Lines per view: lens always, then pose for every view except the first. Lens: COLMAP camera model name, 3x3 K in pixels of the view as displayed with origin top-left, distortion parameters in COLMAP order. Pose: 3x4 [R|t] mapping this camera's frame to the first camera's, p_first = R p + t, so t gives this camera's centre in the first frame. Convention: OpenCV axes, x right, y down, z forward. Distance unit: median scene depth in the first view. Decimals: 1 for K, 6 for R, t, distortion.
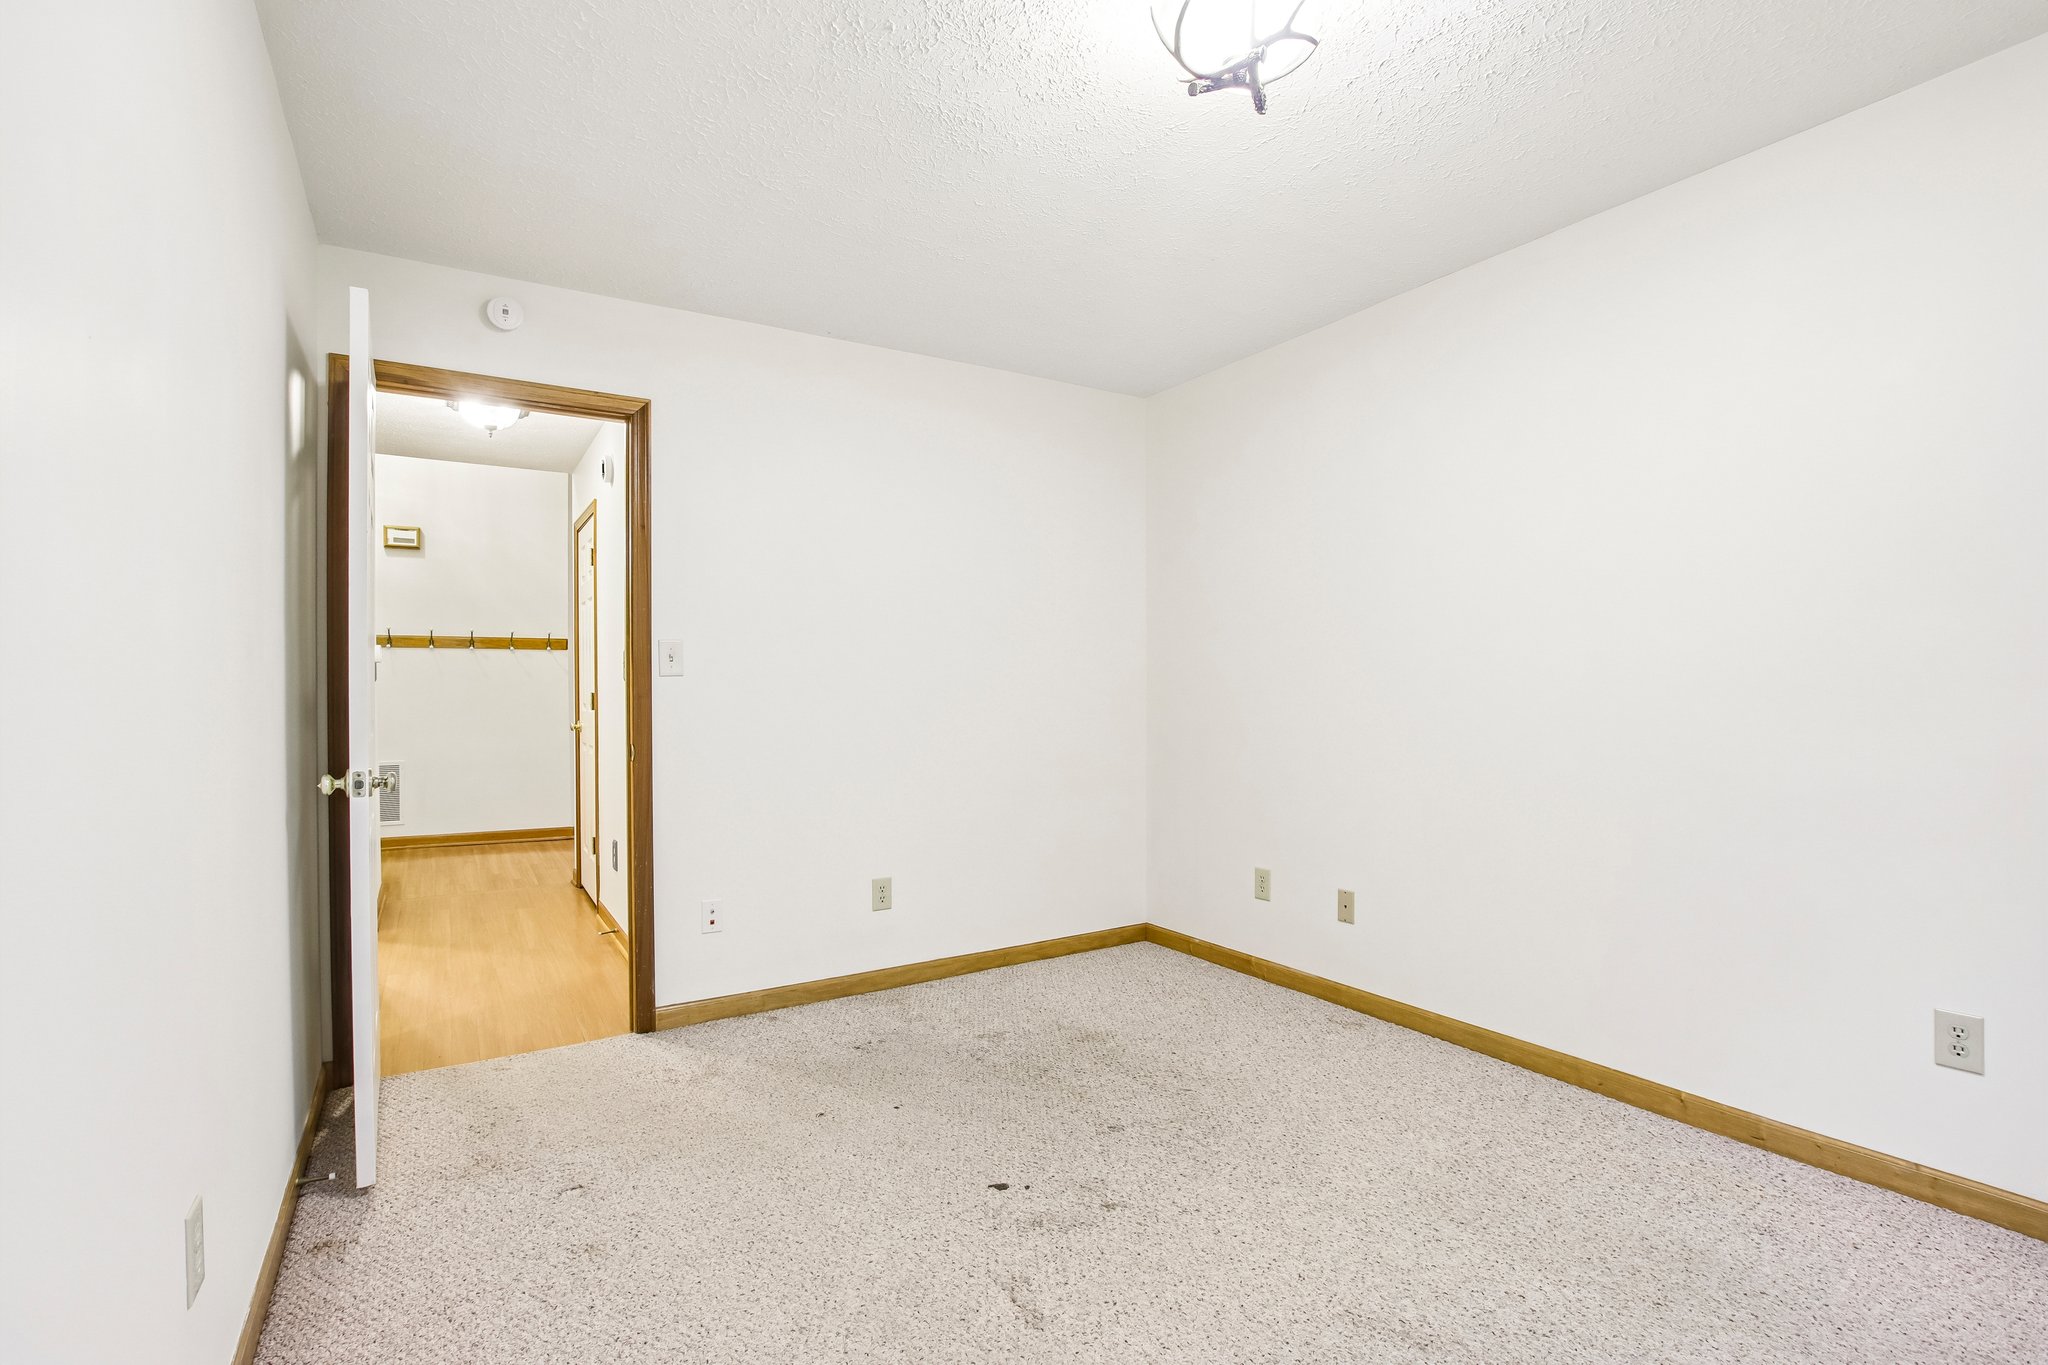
lens RADIAL K [[964.5, 0, 1028.6], [0, 964.5, 681.4], [0, 0, 1]] dist [-0.023619, 0.001473]
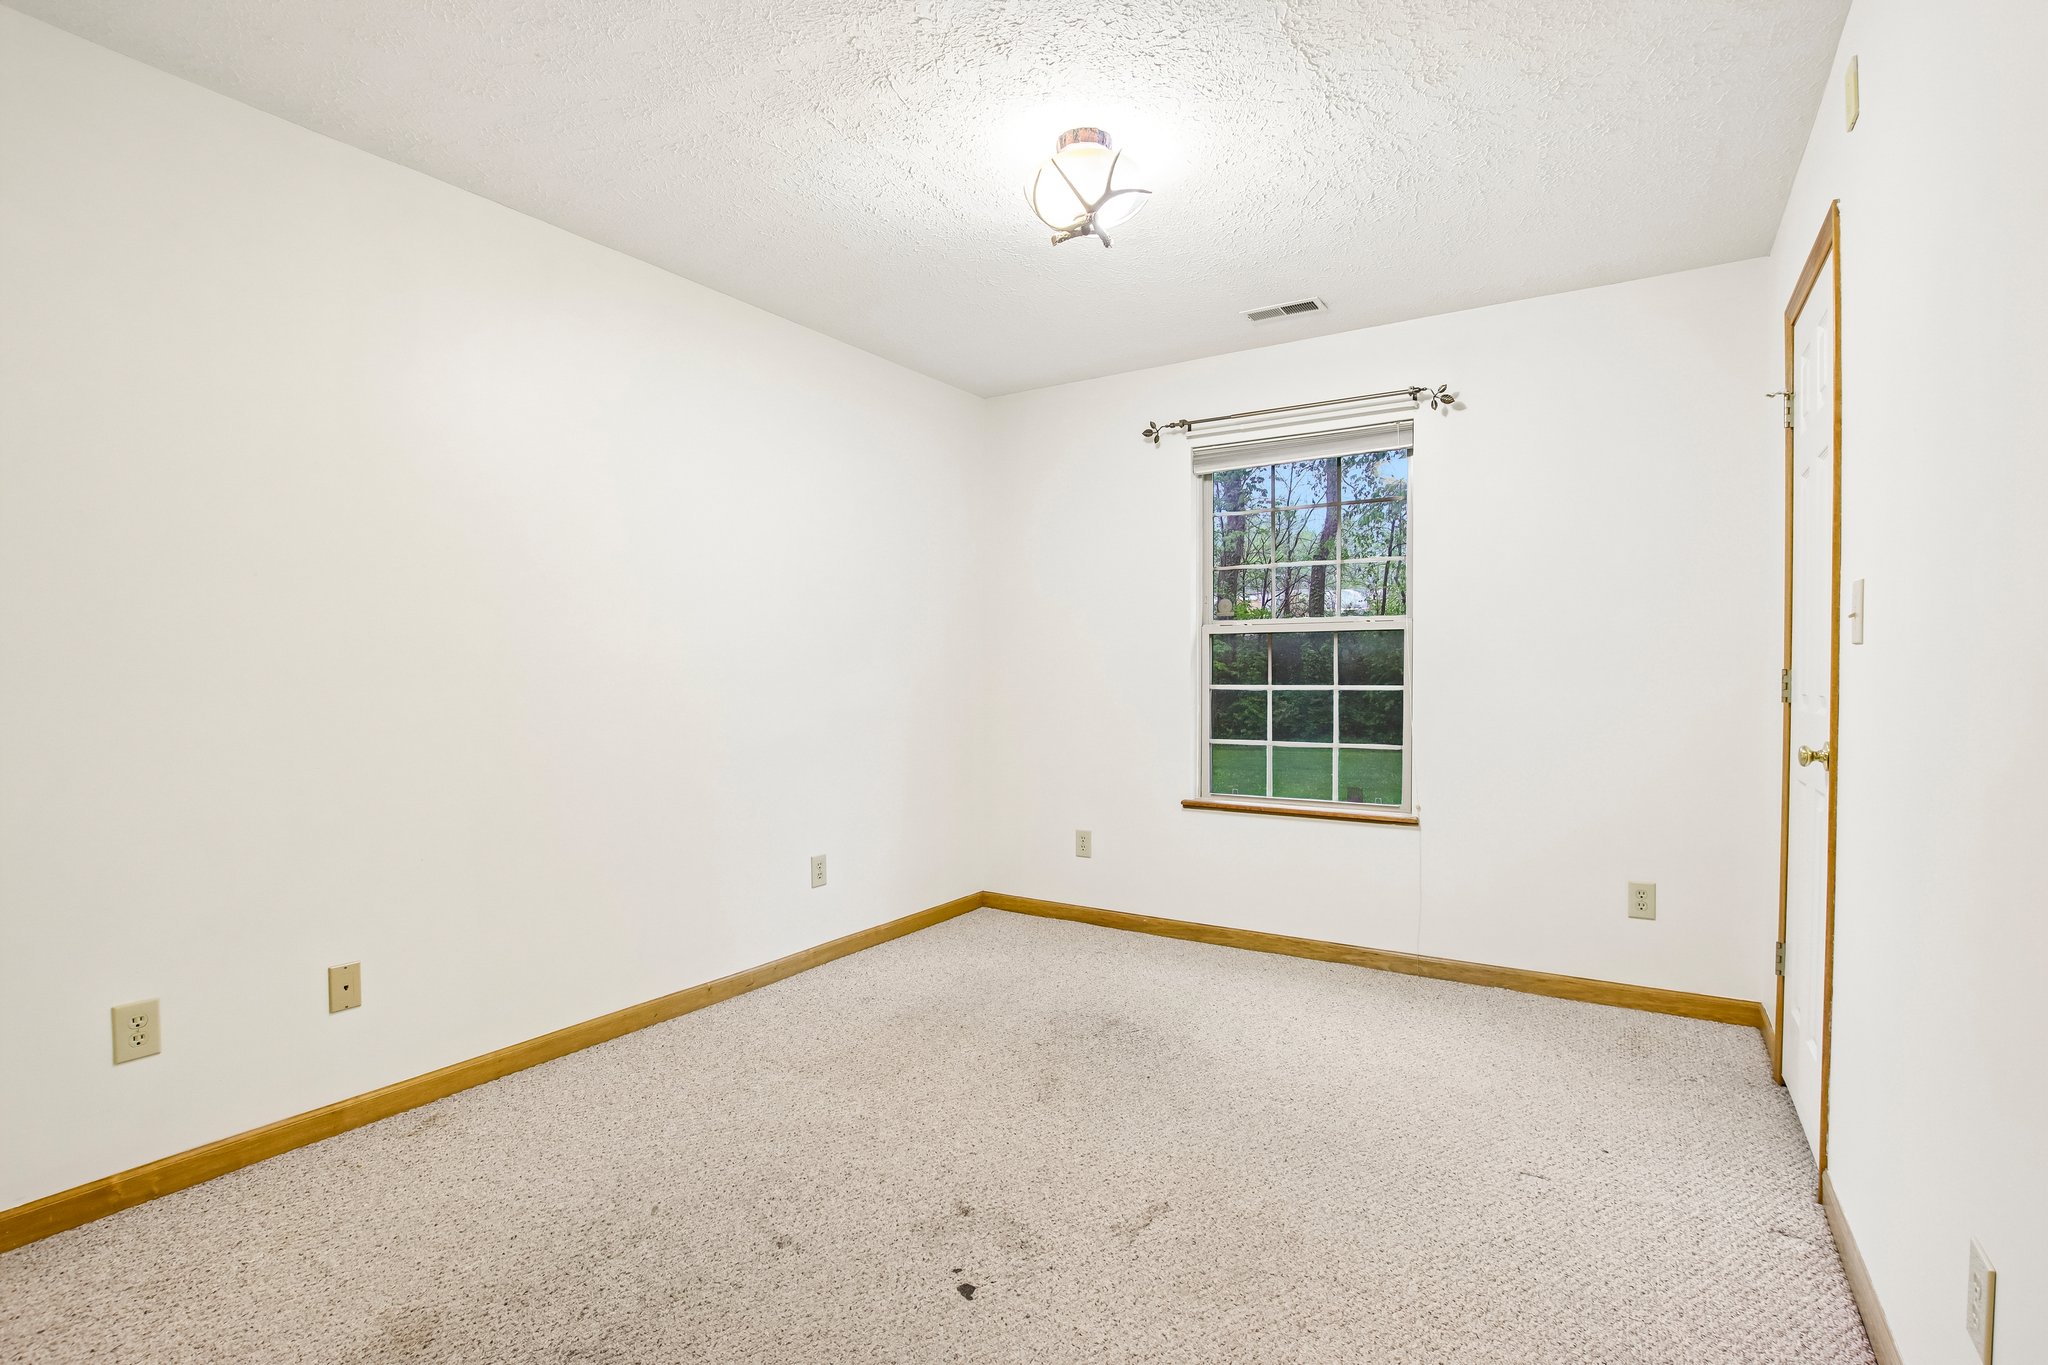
lens RADIAL K [[964.5, 0, 1011.9], [0, 964.5, 669.5], [0, 0, 1]] dist [-0.023619, 0.001473]
pose [[-0.421569, 0.014759, 0.906676, -0.693771], [0.001477, 0.999877, -0.015589, 0.017424], [-0.906795, -0.005232, -0.421539, 1.162139]]
